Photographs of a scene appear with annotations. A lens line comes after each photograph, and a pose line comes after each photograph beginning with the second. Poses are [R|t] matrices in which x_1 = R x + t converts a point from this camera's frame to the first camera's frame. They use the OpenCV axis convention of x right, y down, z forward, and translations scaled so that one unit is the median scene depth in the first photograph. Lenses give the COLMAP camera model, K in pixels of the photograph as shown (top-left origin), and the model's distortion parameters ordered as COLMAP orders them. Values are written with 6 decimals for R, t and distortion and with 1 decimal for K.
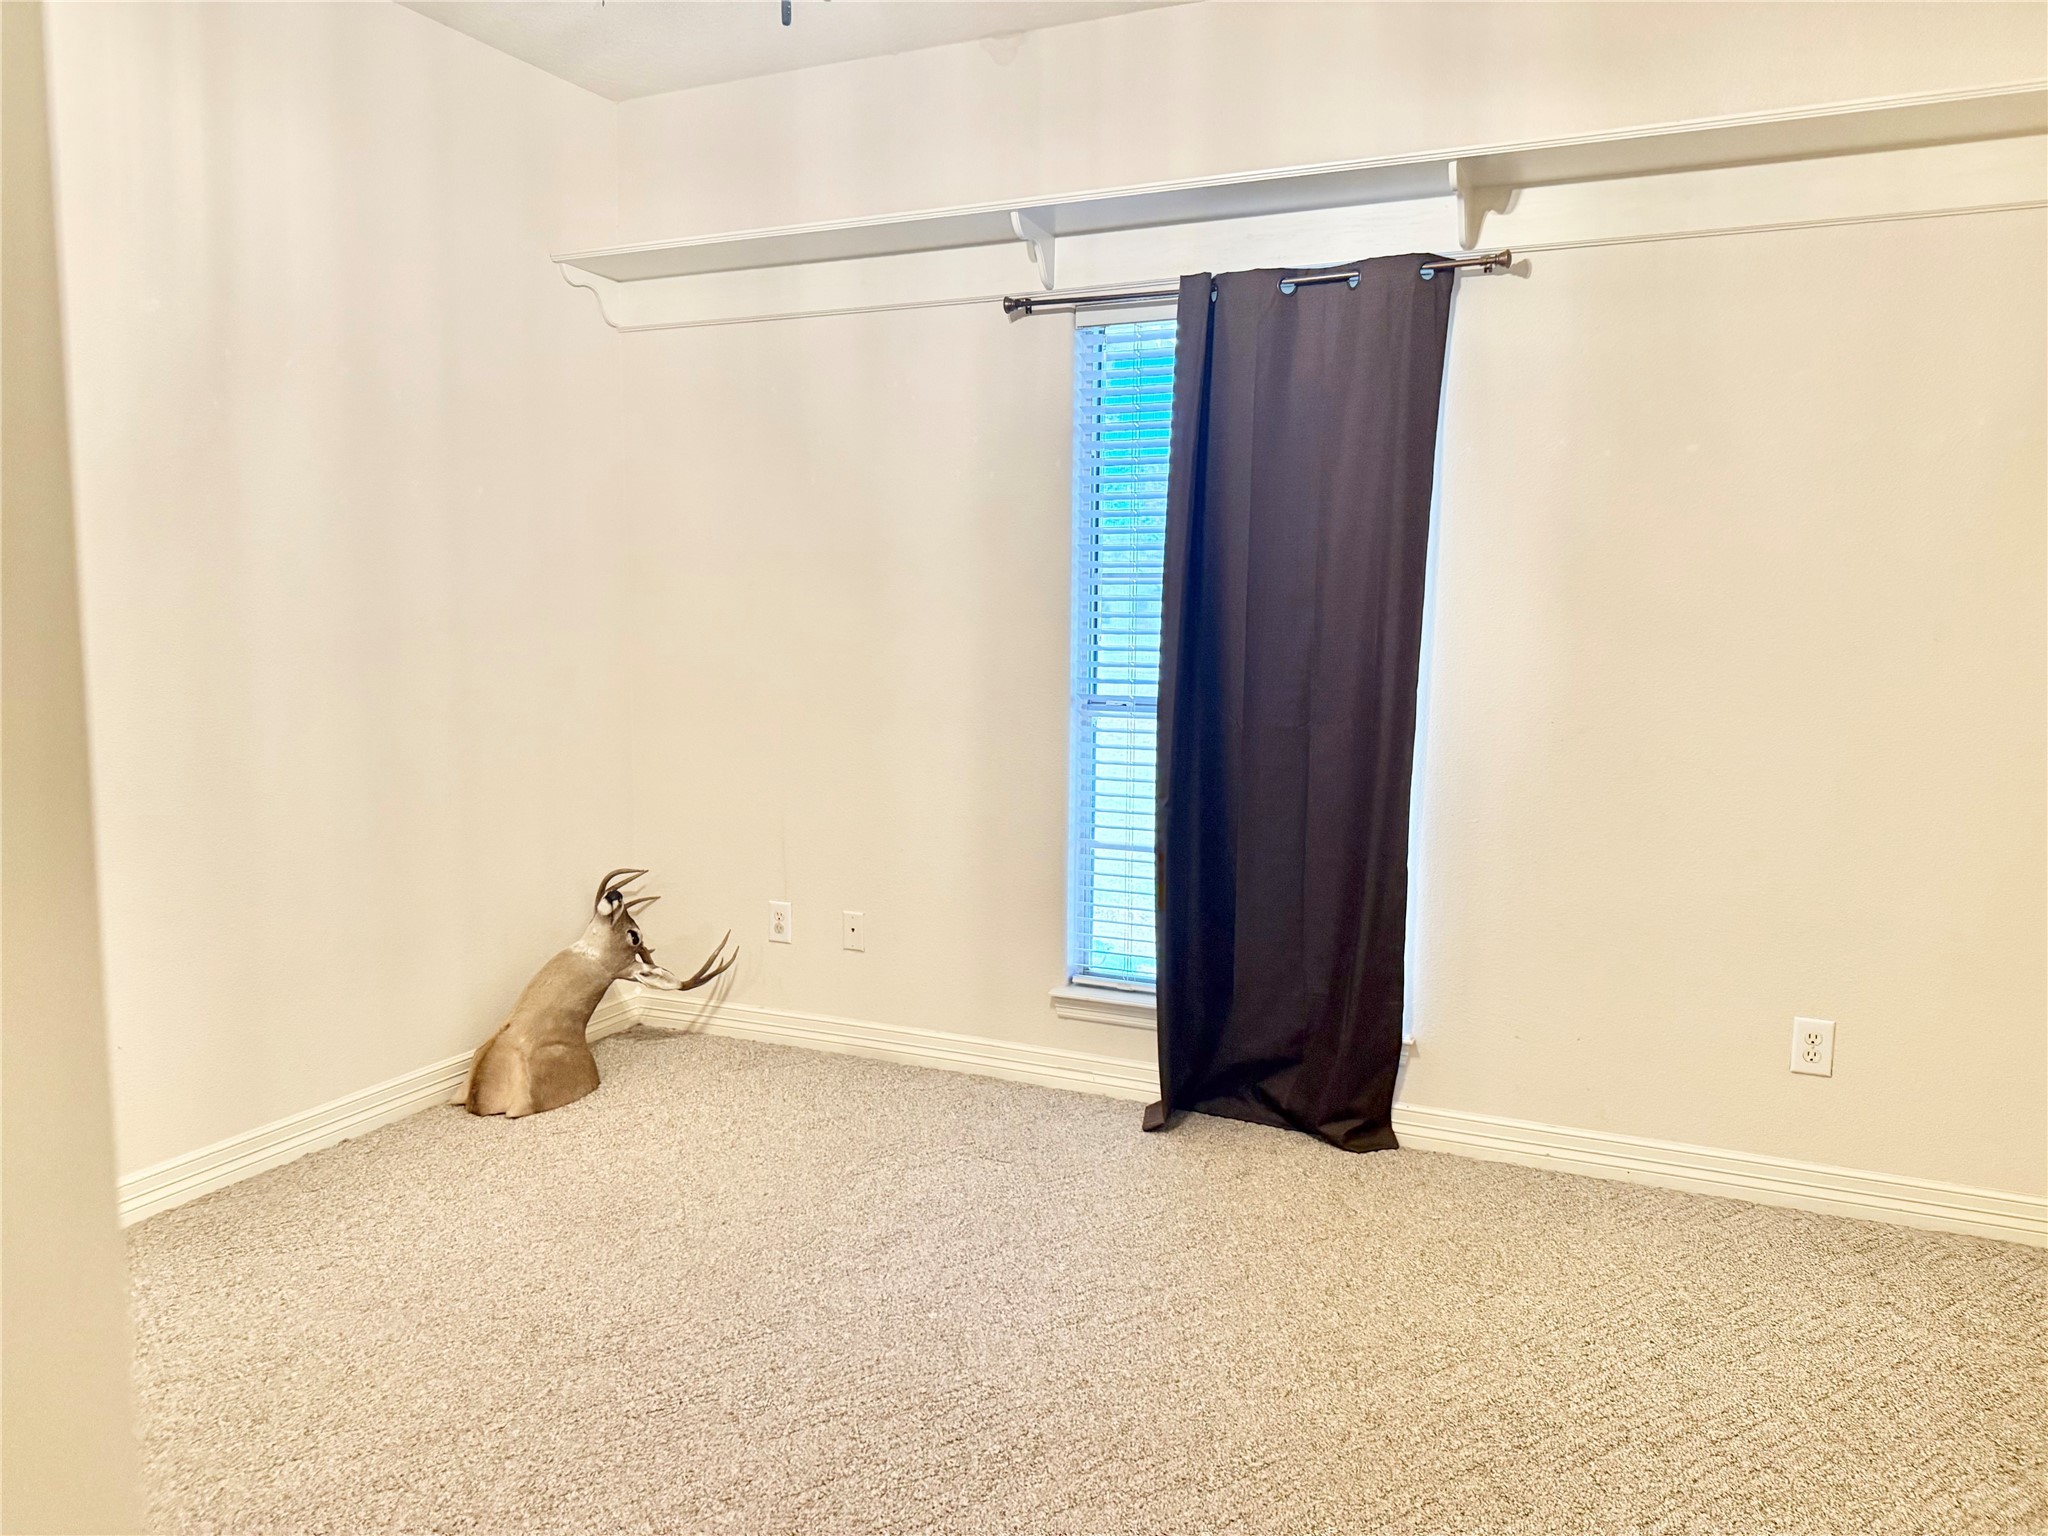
lens RADIAL K [[1457.7, 0, 1022.2], [0, 1457.7, 754.2], [0, 0, 1]] dist [0.131855, -0.183715]
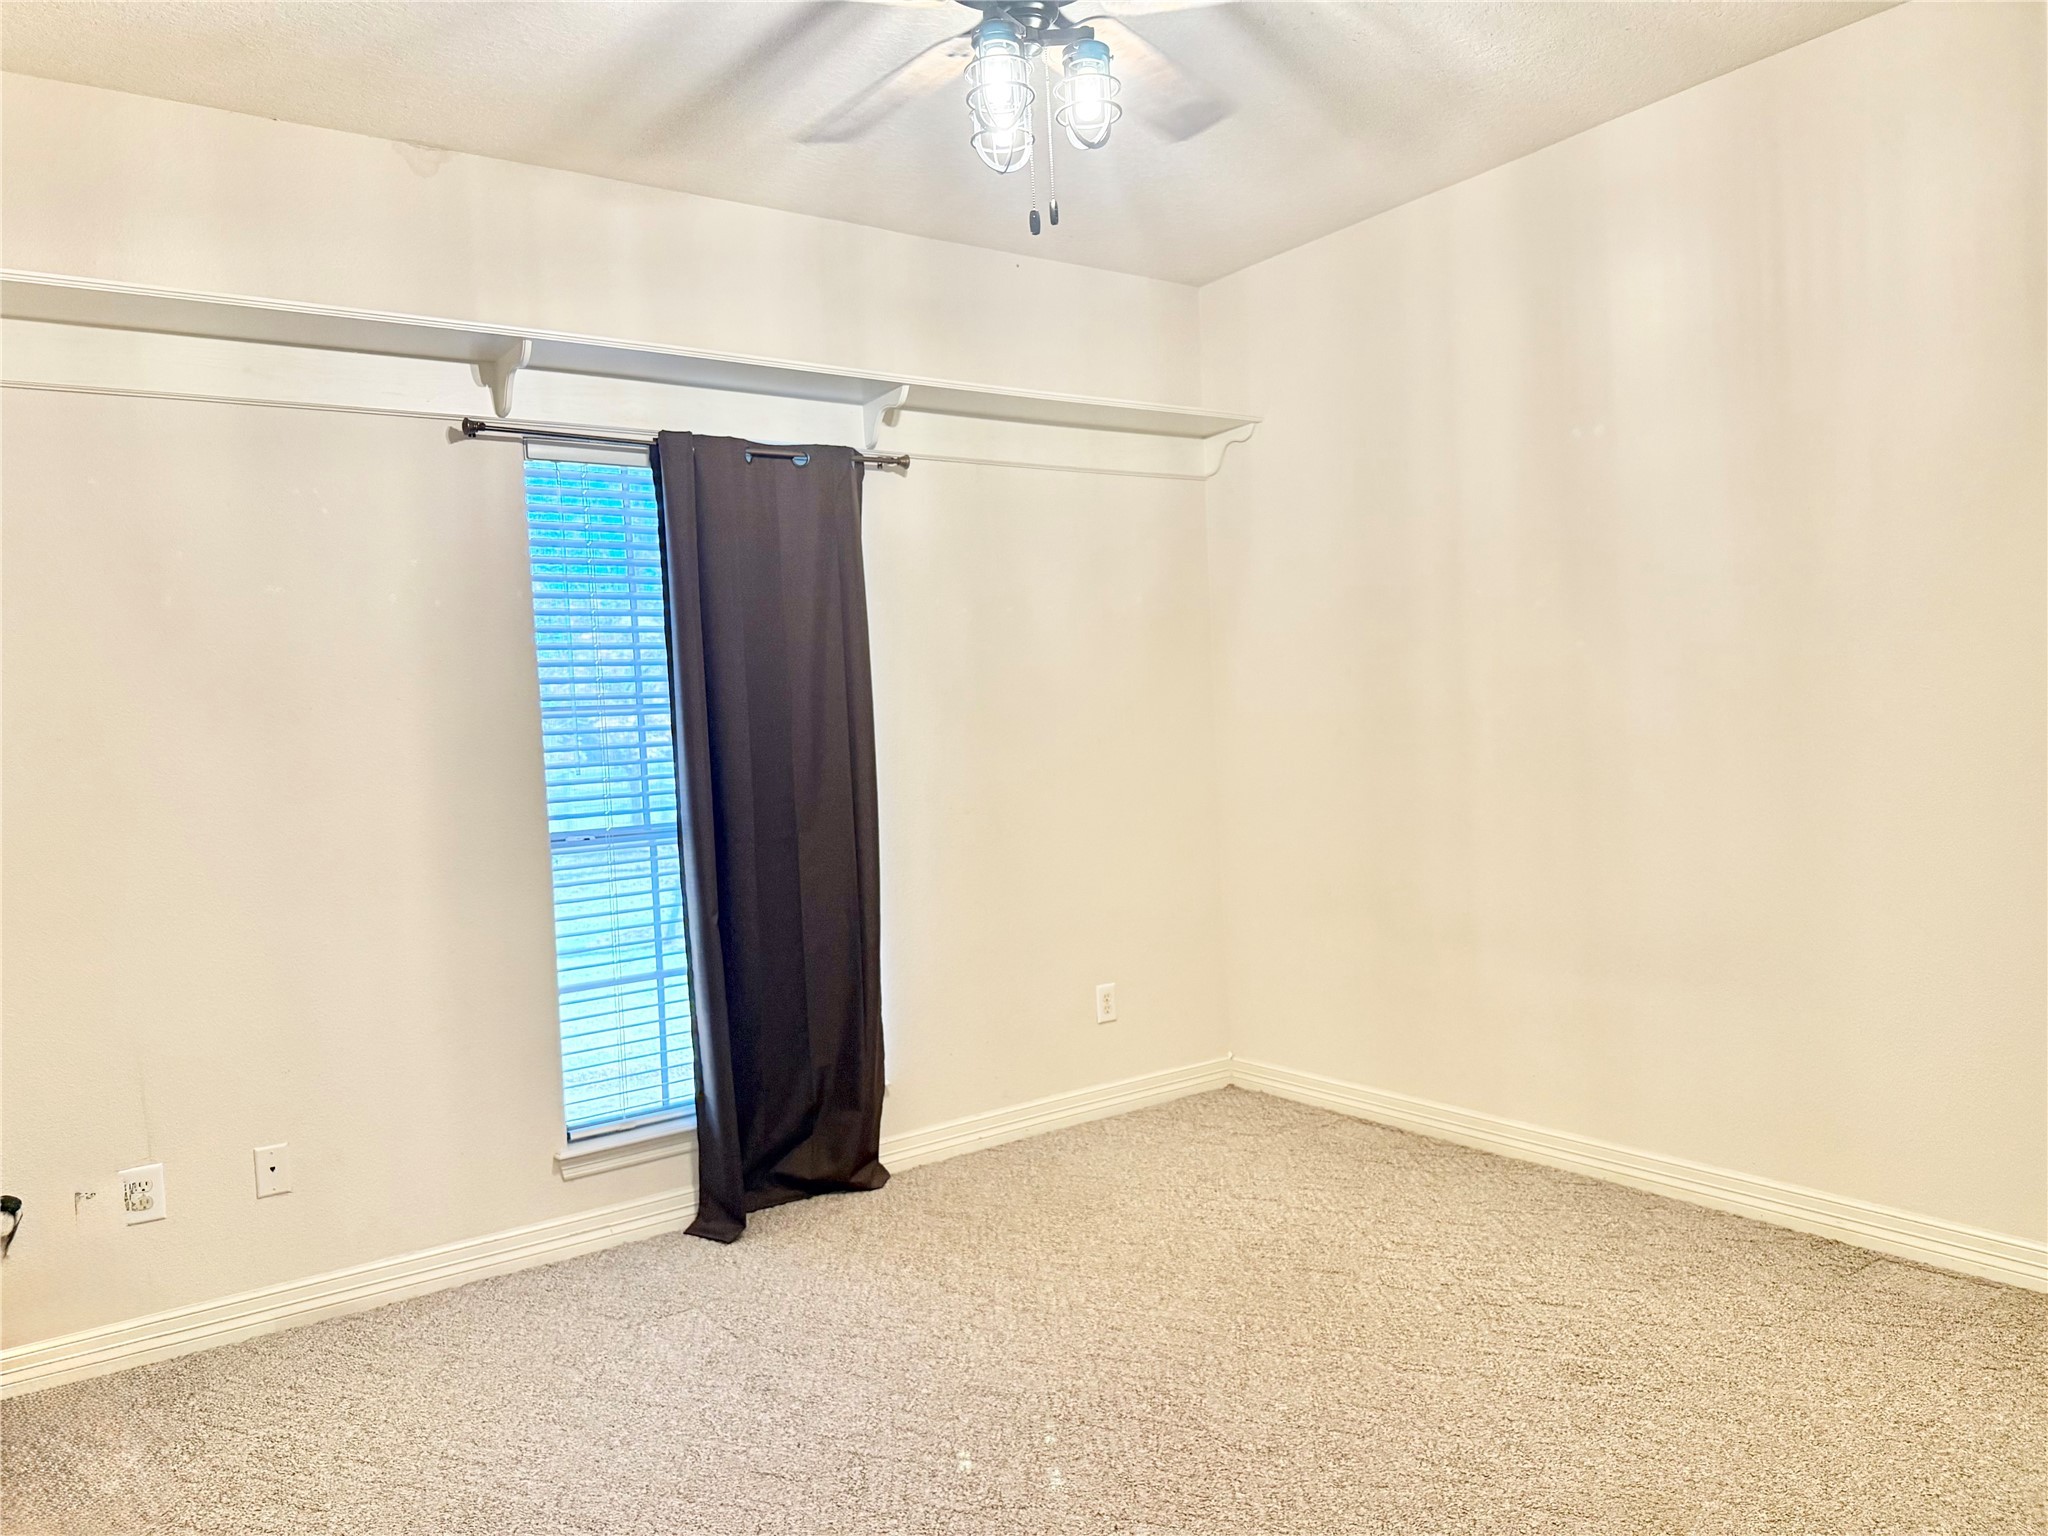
lens RADIAL K [[1457.7, 0, 1022.2], [0, 1457.7, 754.2], [0, 0, 1]] dist [0.131855, -0.183715]
pose [[0.497268, -0.050328, 0.866136, -0.689019], [0.144840, 0.989122, -0.025682, -0.023948], [-0.855422, 0.138222, 0.499148, 0.264821]]
